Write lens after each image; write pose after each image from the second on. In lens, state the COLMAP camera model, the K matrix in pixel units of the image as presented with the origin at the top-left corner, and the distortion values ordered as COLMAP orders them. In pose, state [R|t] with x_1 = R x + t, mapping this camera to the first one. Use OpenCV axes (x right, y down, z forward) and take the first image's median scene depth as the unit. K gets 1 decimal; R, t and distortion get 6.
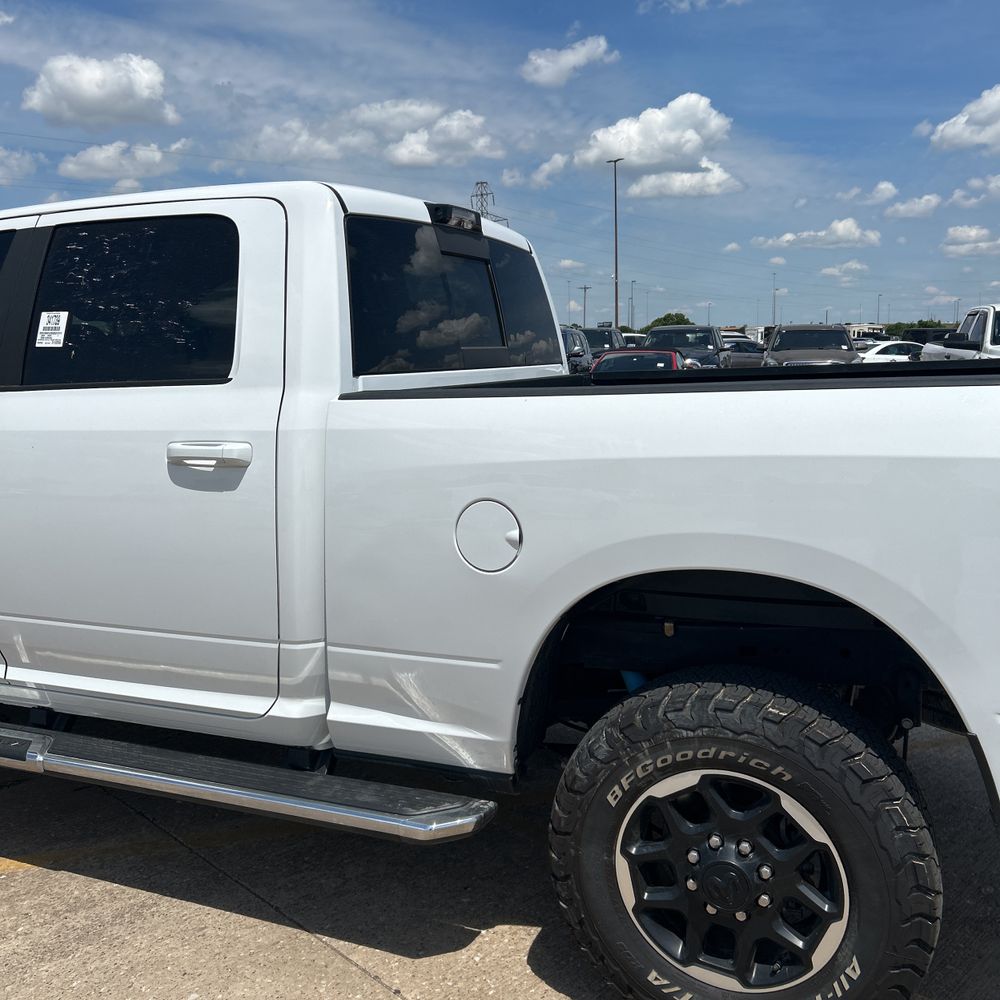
lens RADIAL K [[1022.8, 0, 500.0], [0, 1022.8, 500.0], [0, 0, 1]] dist [0.079432, -0.153898]
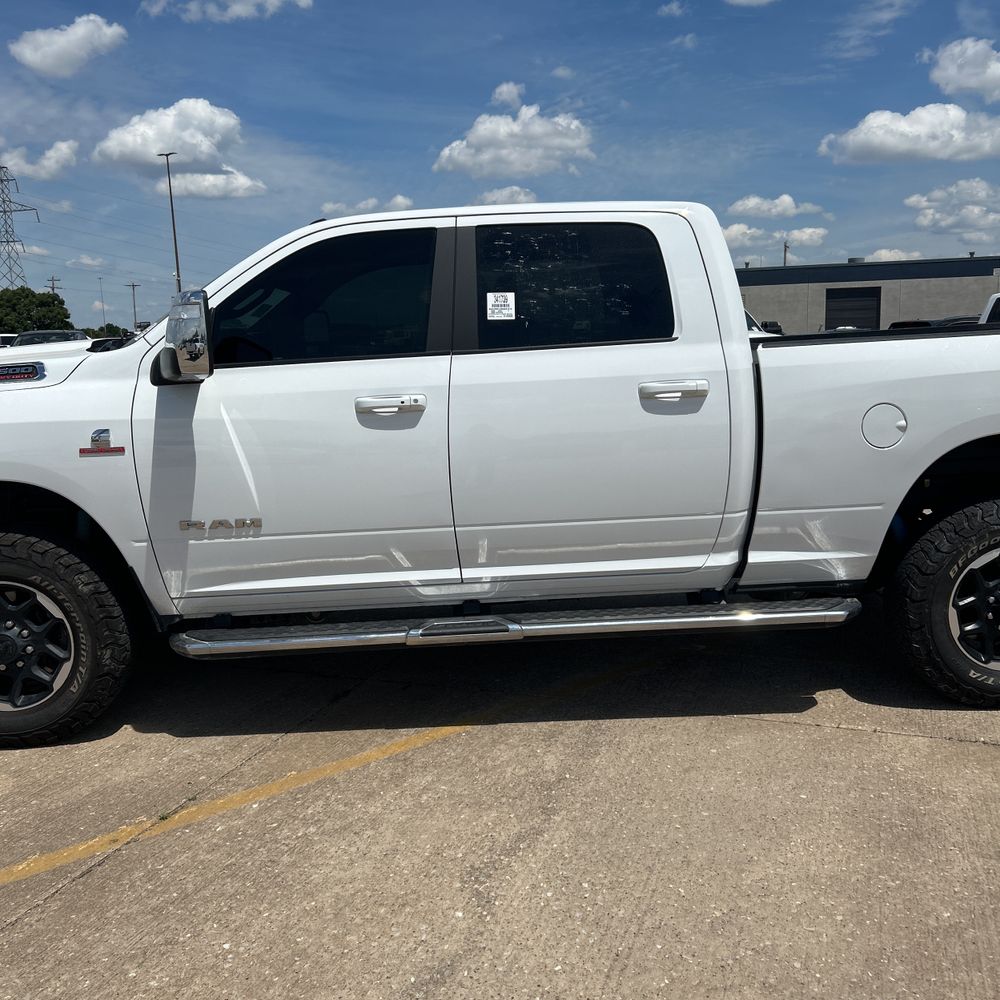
lens RADIAL K [[986.0, 0, 519.6], [0, 986.0, 494.5], [0, 0, 1]] dist [0.073490, -0.106970]
pose [[0.896748, -0.080788, 0.435105, -1.068980], [0.080485, 0.996572, 0.019158, 0.058009], [-0.435161, 0.017839, 0.900176, -0.159713]]
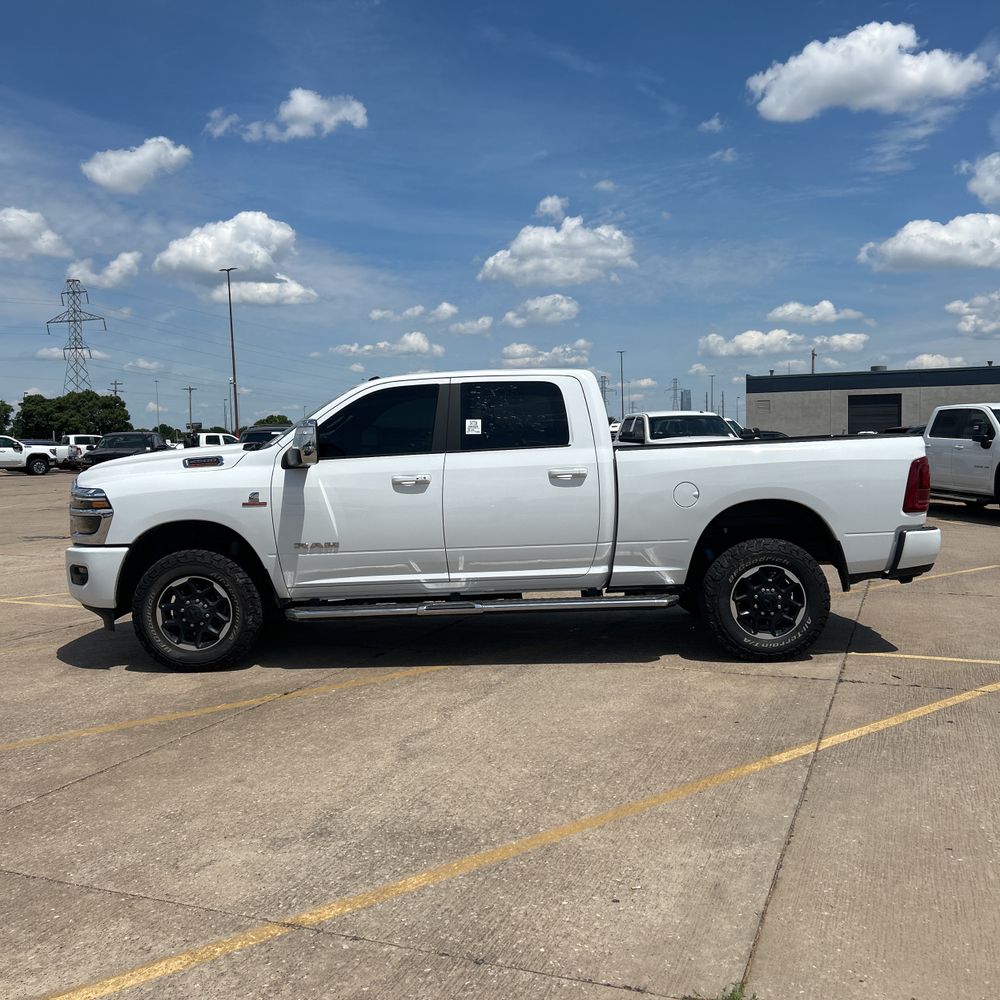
lens RADIAL K [[980.5, 0, 514.4], [0, 980.5, 499.5], [0, 0, 1]] dist [0.145643, -0.338258]
pose [[0.916384, -0.031207, 0.399081, -1.369896], [0.068750, 0.994413, -0.080106, 0.207702], [-0.394351, 0.100845, 0.913410, -1.193701]]
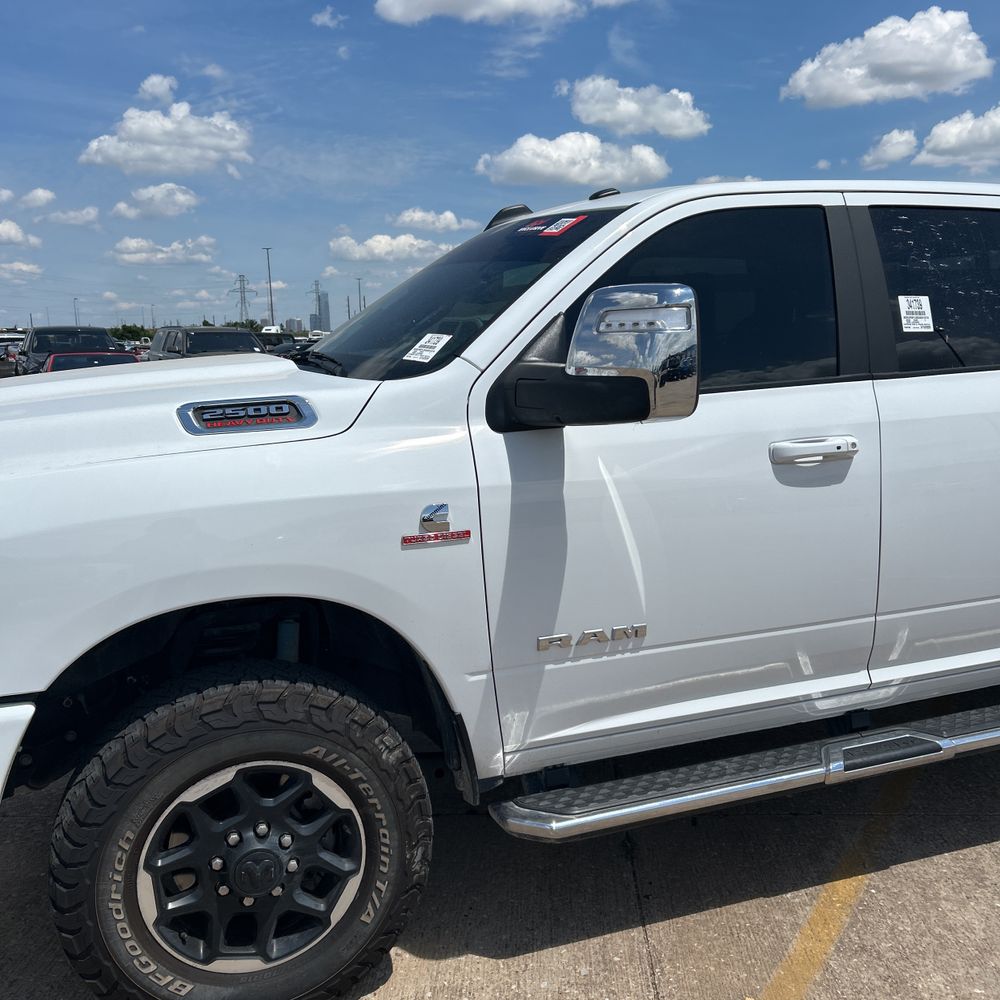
lens RADIAL K [[988.2, 0, 500.0], [0, 988.2, 500.0], [0, 0, 1]] dist [0.070886, -0.145756]
pose [[0.723915, -0.112222, 0.680700, -1.507702], [0.111255, 0.992757, 0.045350, -0.082814], [-0.680859, 0.042902, 0.731157, 0.634098]]
